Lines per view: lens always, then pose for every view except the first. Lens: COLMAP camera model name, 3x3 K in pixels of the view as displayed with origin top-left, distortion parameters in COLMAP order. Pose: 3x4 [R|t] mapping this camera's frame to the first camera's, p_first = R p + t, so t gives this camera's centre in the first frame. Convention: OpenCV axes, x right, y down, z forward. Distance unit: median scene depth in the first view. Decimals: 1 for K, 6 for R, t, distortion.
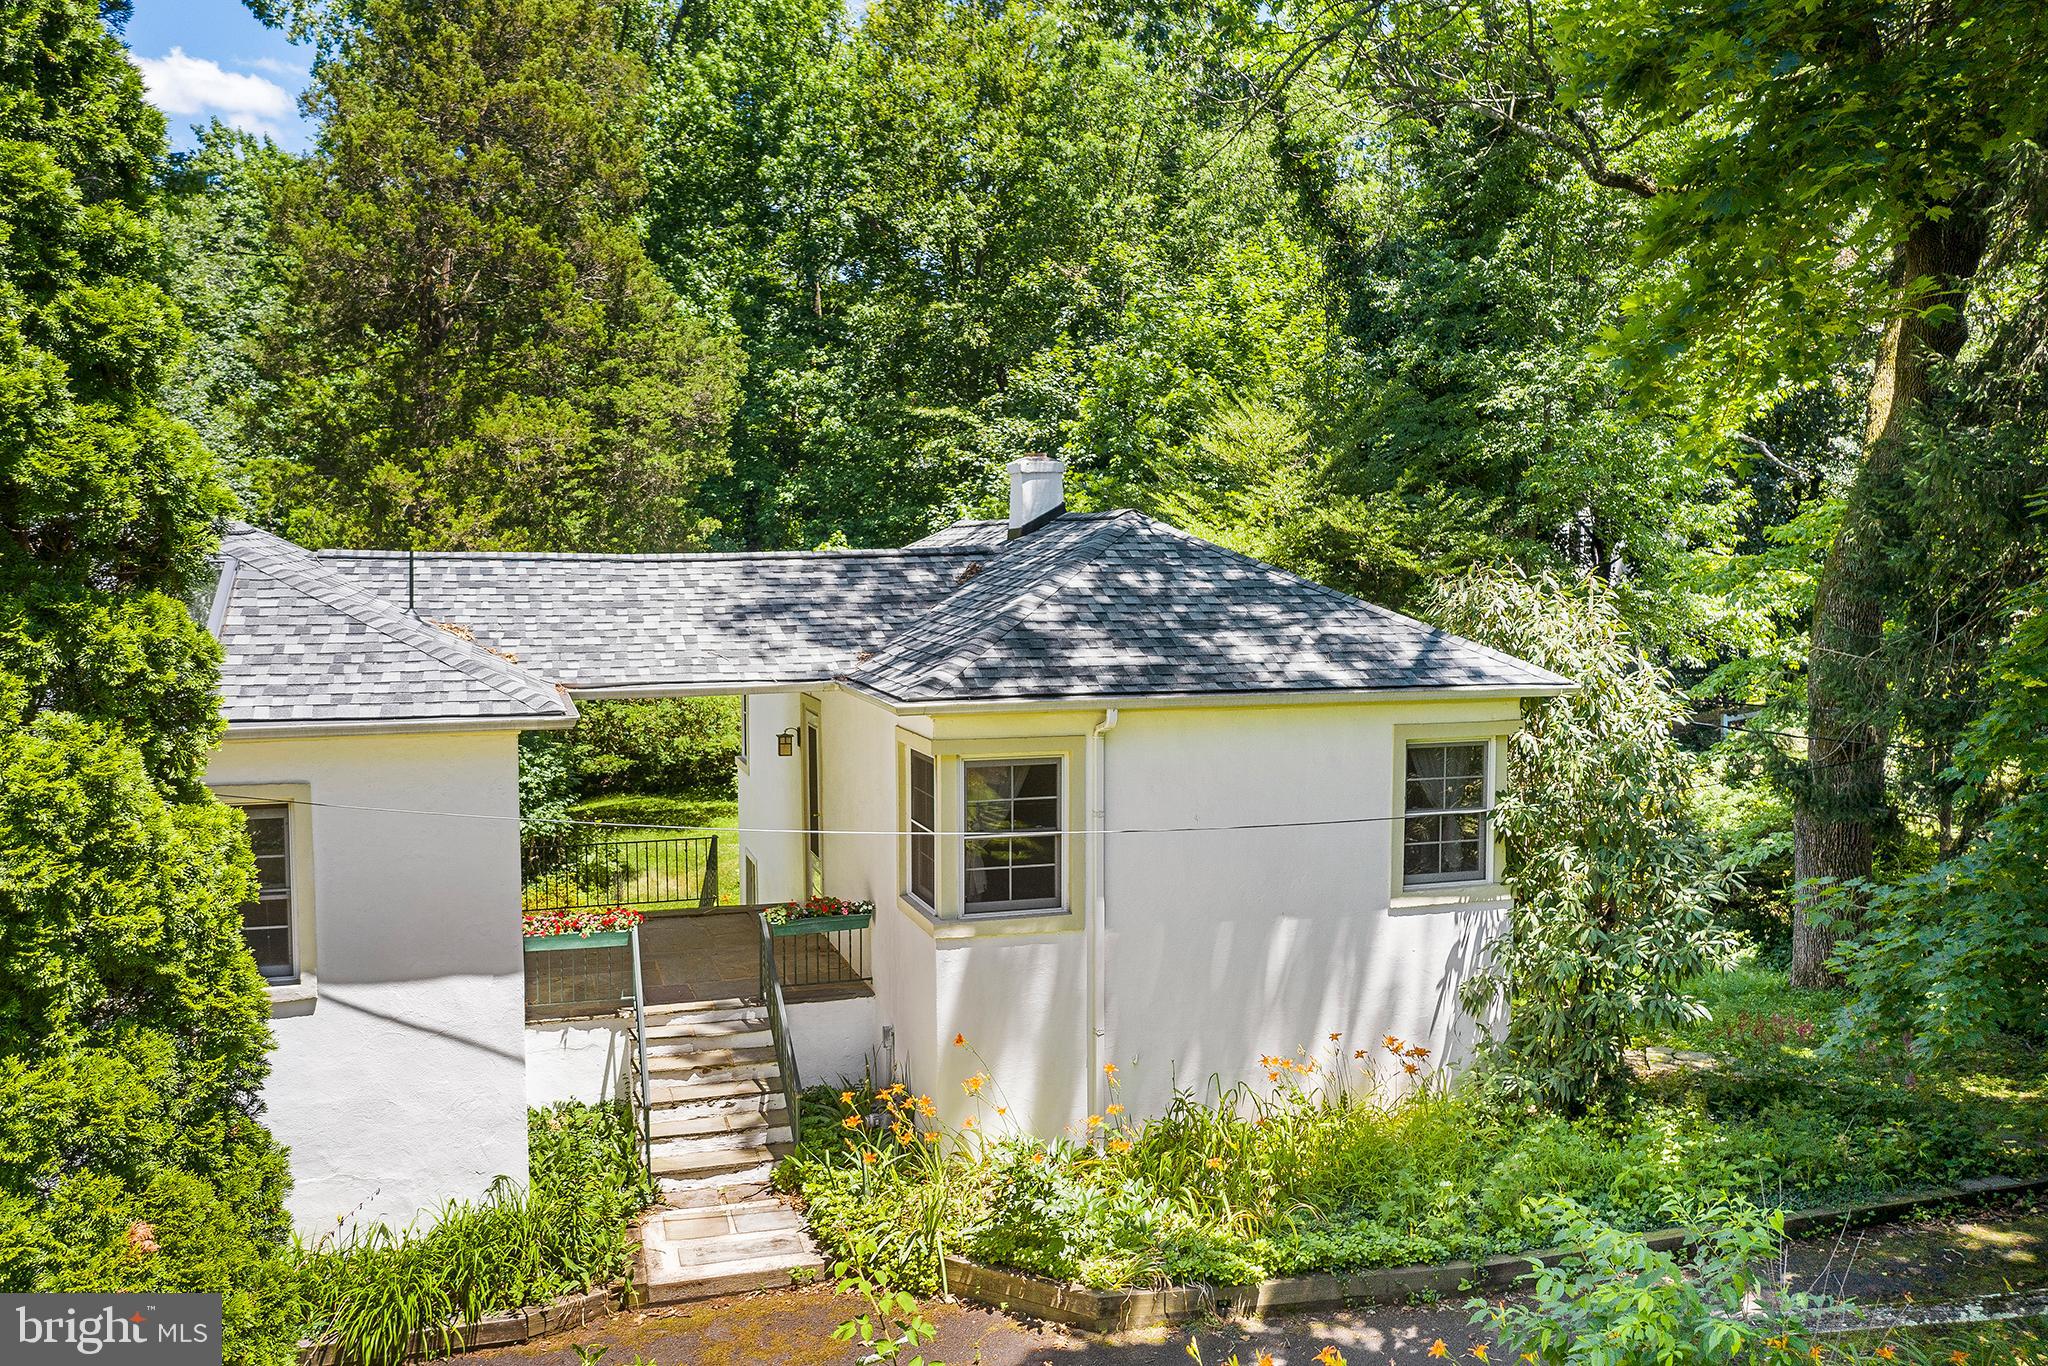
lens RADIAL K [[1685.8, 0, 1019.1], [0, 1685.8, 662.2], [0, 0, 1]] dist [0.000269, 0.000742]
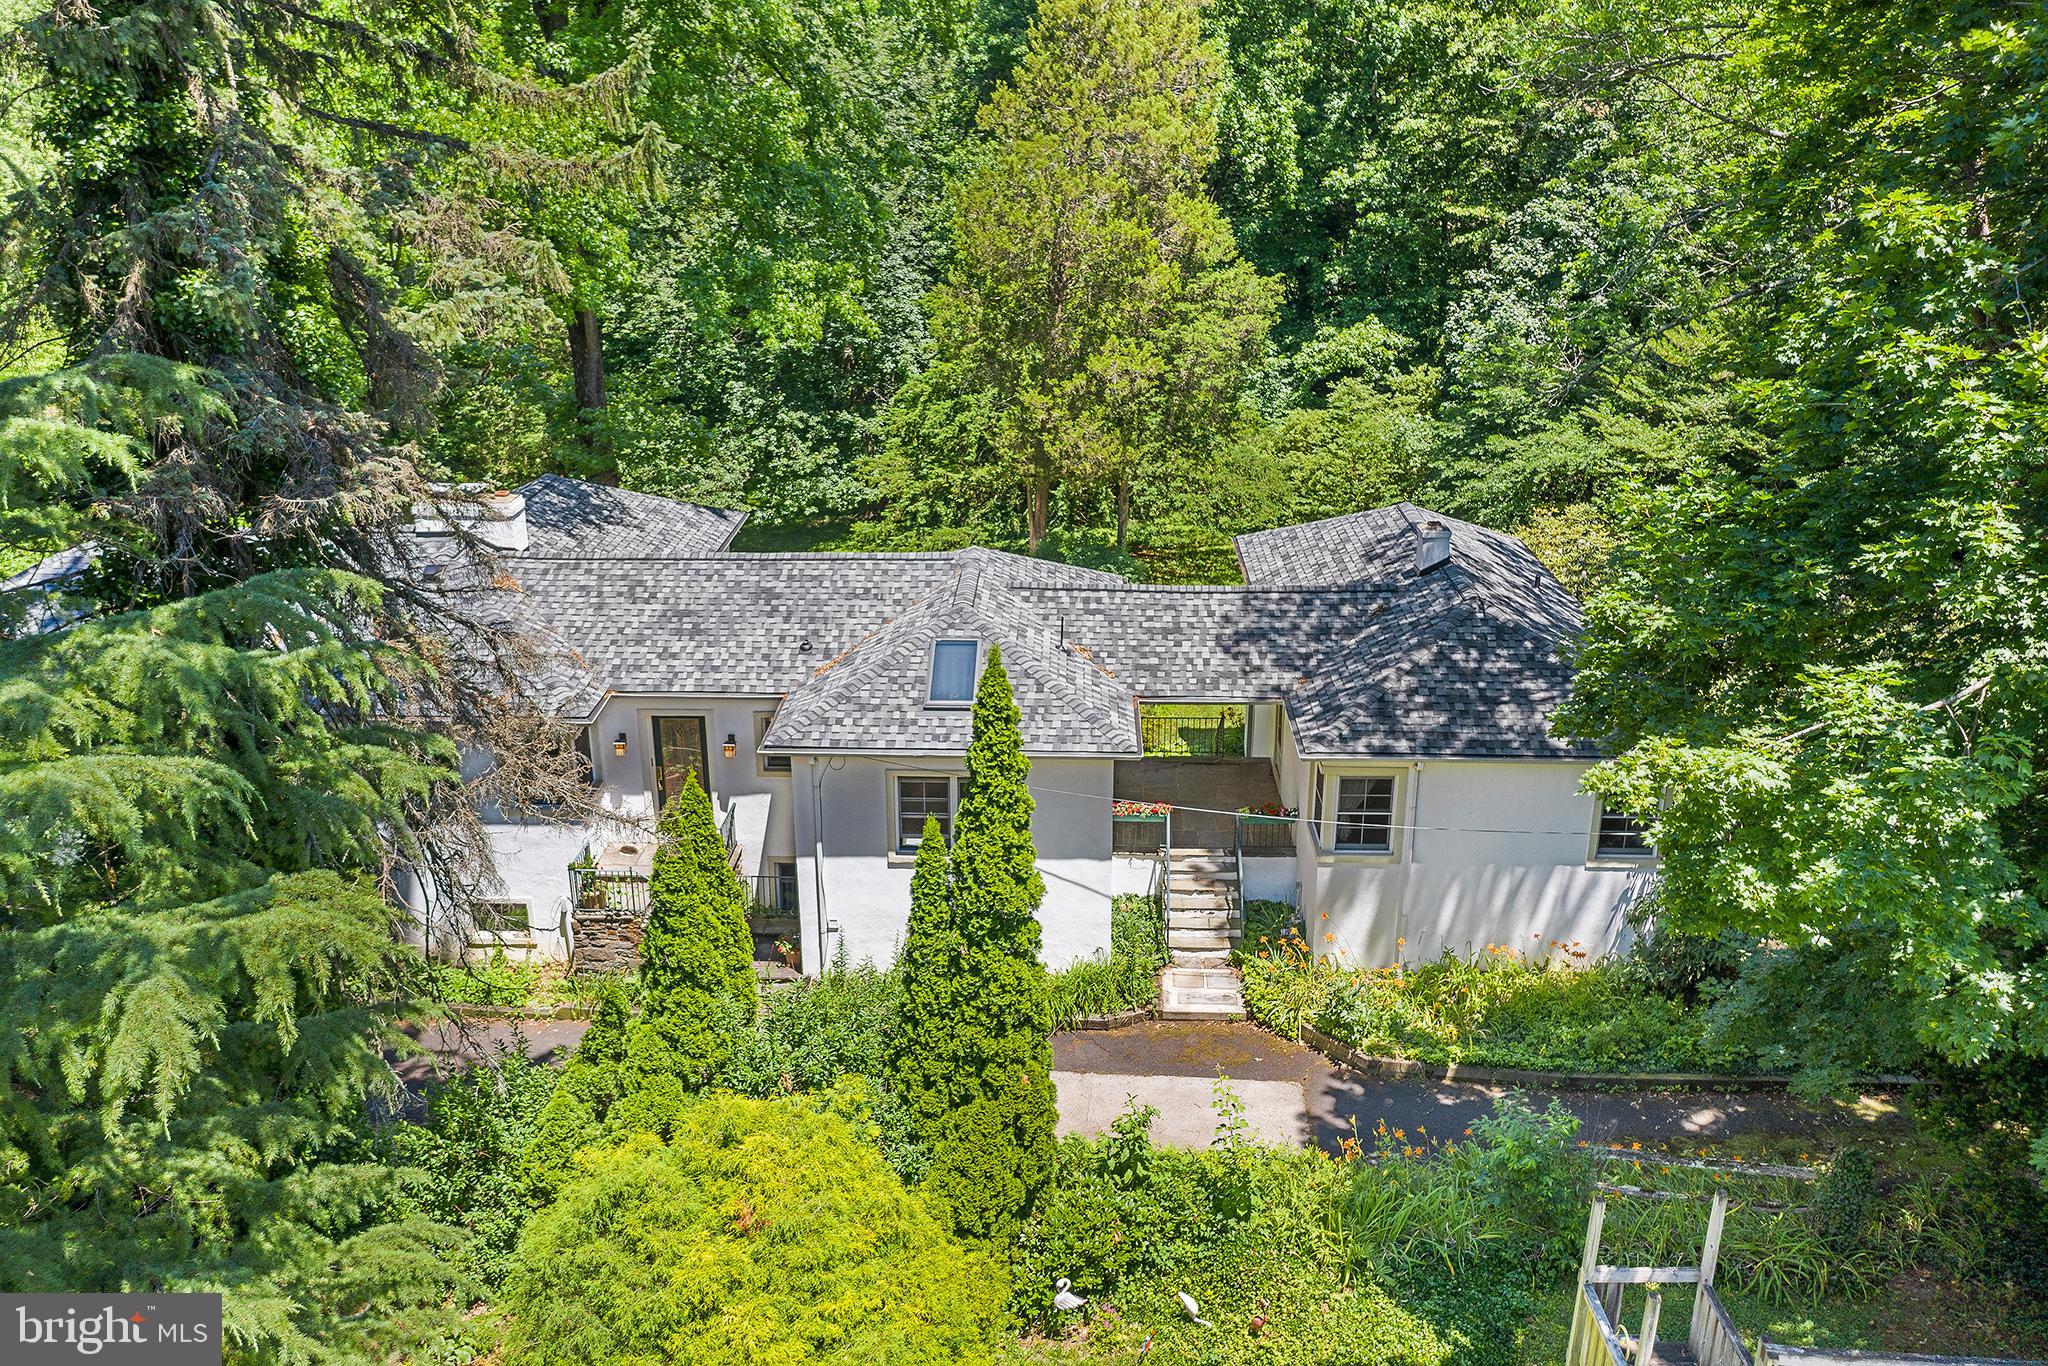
lens RADIAL K [[1685.8, 0, 1023.3], [0, 1685.8, 669.3], [0, 0, 1]] dist [0.000269, 0.000742]
pose [[0.944264, 0.110053, -0.310249, 0.188652], [-0.022010, 0.961460, 0.274062, -0.518891], [0.328453, -0.251958, 0.910294, -0.739250]]
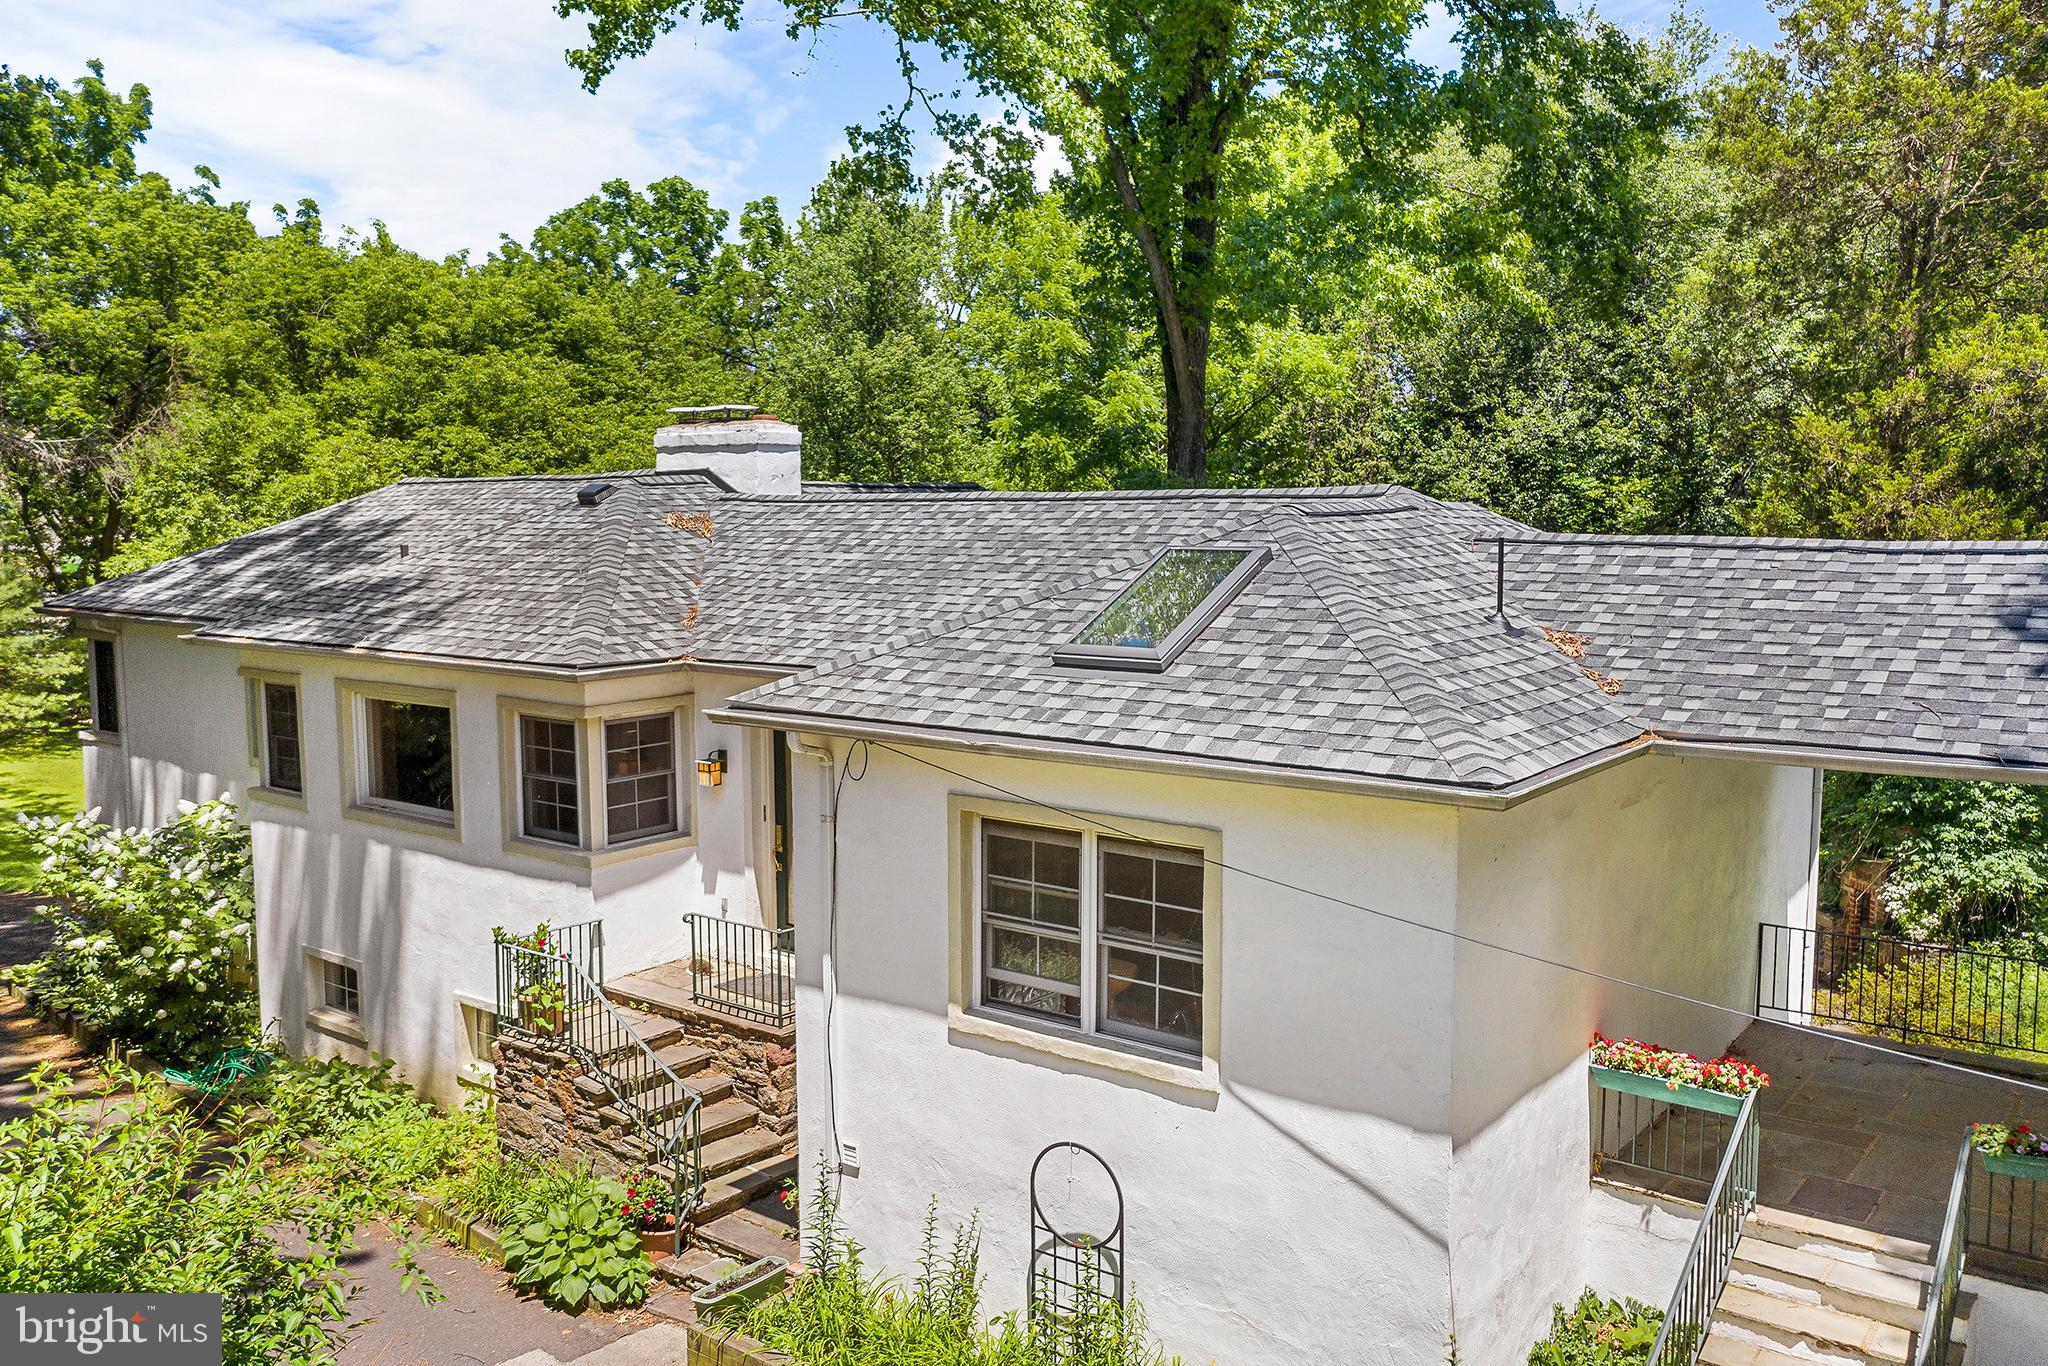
lens RADIAL K [[1685.8, 0, 1012.3], [0, 1685.8, 681.0], [0, 0, 1]] dist [0.000269, 0.000742]
pose [[0.583073, 0.088770, -0.807555, 0.135544], [-0.055630, 0.996042, 0.069323, -0.040623], [0.810513, 0.004503, 0.585704, 0.362605]]
